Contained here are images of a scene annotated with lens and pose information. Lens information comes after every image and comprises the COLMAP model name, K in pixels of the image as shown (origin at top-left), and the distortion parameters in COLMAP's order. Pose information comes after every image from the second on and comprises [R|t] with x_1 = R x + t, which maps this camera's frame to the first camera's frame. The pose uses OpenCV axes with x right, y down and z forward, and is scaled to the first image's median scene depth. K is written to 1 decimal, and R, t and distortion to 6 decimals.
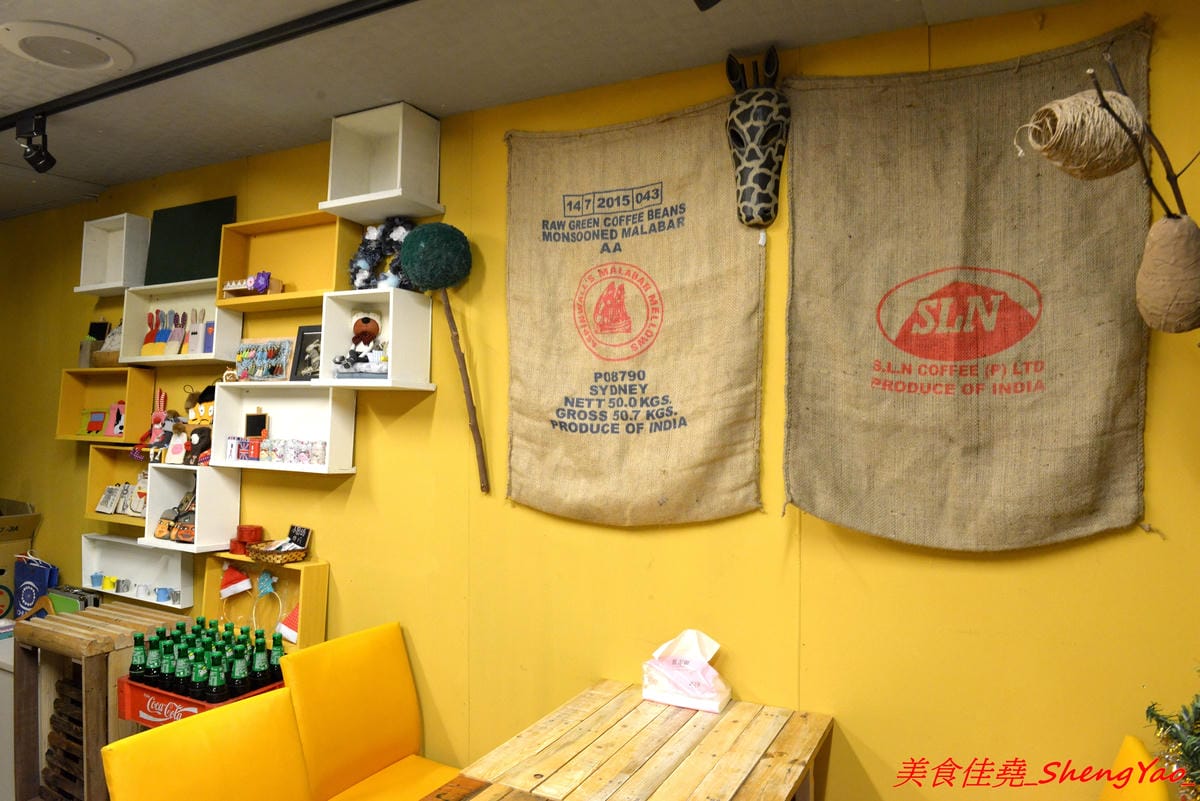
lens RADIAL K [[810.8, 0, 597.8], [0, 810.8, 400.2], [0, 0, 1]] dist [-0.050307, -0.004010]
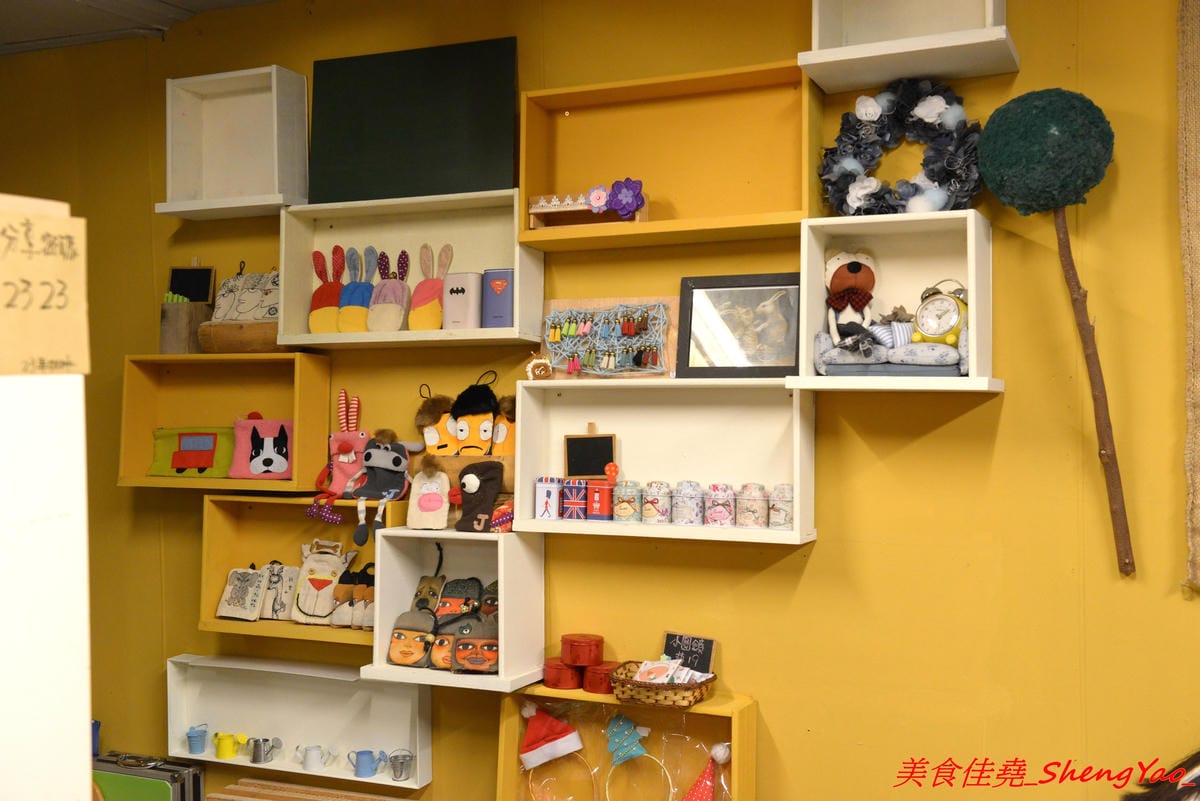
lens RADIAL K [[1300.9, 0, 599.5], [0, 1300.9, 402.3], [0, 0, 1]] dist [0.064536, 0.000000]
pose [[0.997810, -0.023532, 0.061822, -0.471195], [0.021267, 0.999088, 0.037038, -0.038989], [-0.062637, -0.035642, 0.997400, 0.100002]]
